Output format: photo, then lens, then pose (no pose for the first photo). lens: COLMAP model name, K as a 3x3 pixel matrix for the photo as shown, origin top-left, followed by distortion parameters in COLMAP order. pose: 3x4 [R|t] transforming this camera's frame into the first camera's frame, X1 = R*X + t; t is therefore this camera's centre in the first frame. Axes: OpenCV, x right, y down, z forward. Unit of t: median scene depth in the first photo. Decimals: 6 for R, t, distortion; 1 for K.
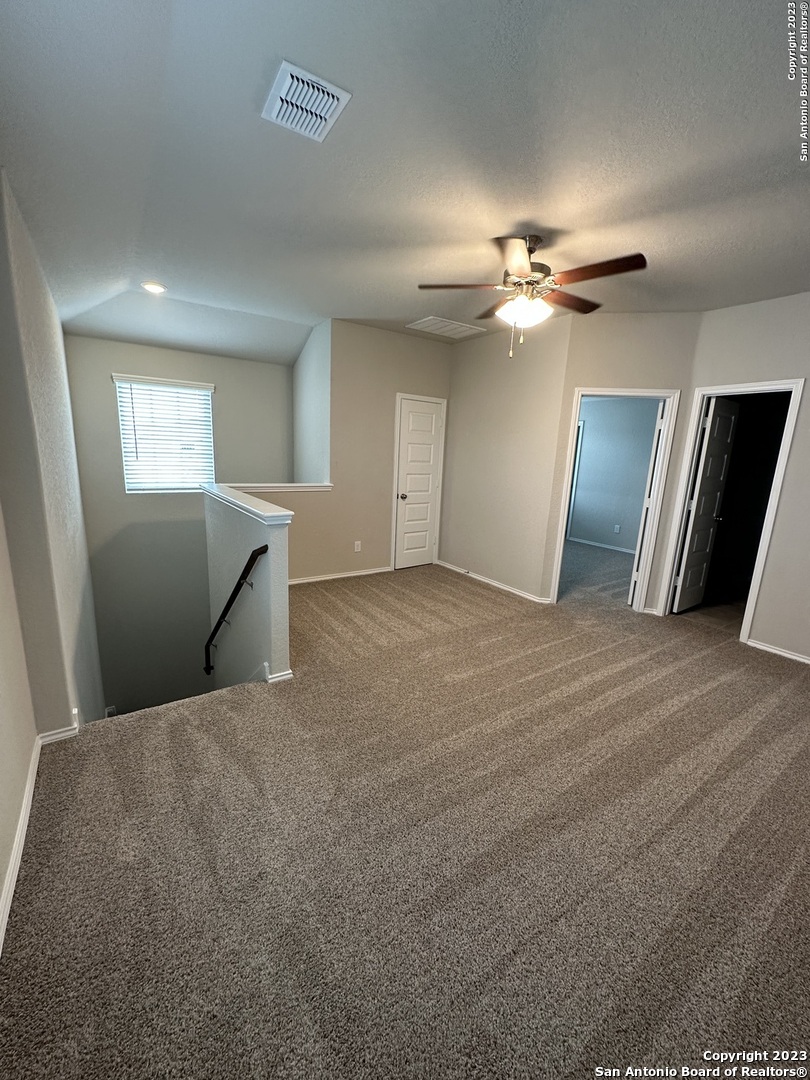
lens RADIAL K [[431.6, 0, 402.5], [0, 431.6, 542.1], [0, 0, 1]] dist [0.001736, -0.000147]
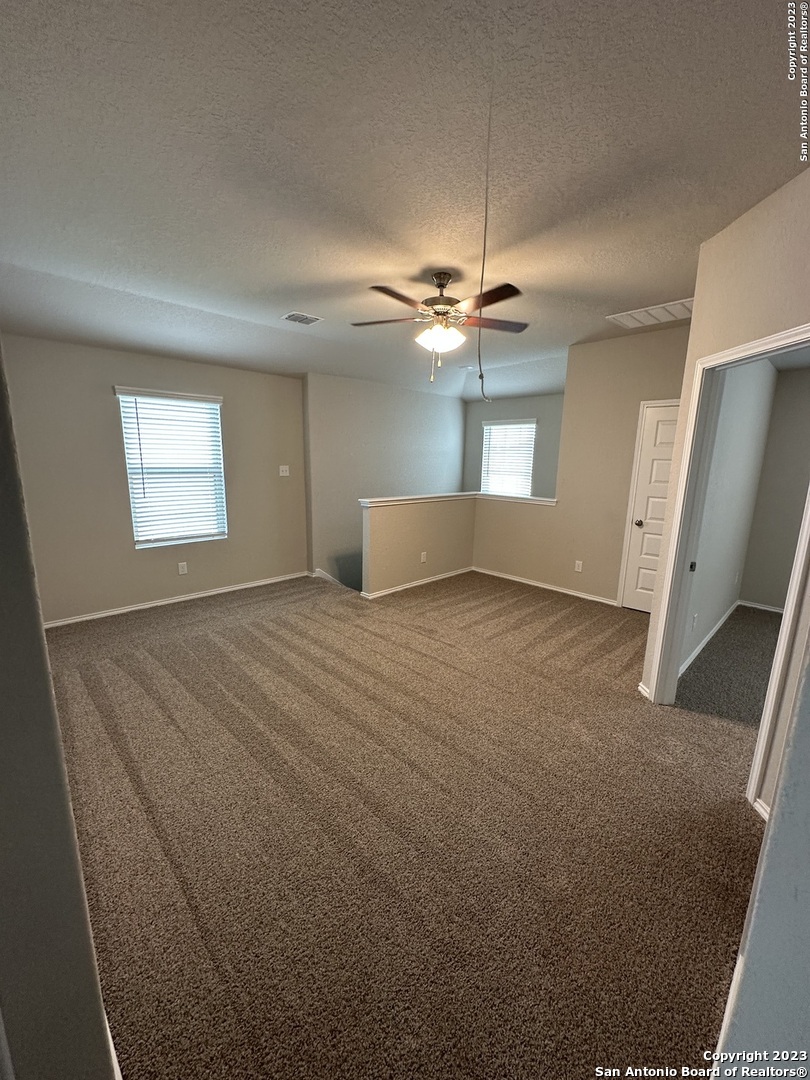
lens RADIAL K [[431.6, 0, 404.2], [0, 431.6, 547.1], [0, 0, 1]] dist [0.001736, -0.000147]
pose [[0.176736, 0.167254, -0.969944, 0.882852], [-0.216209, 0.967984, 0.127520, -0.082087], [0.960218, 0.187173, 0.207239, 0.477470]]
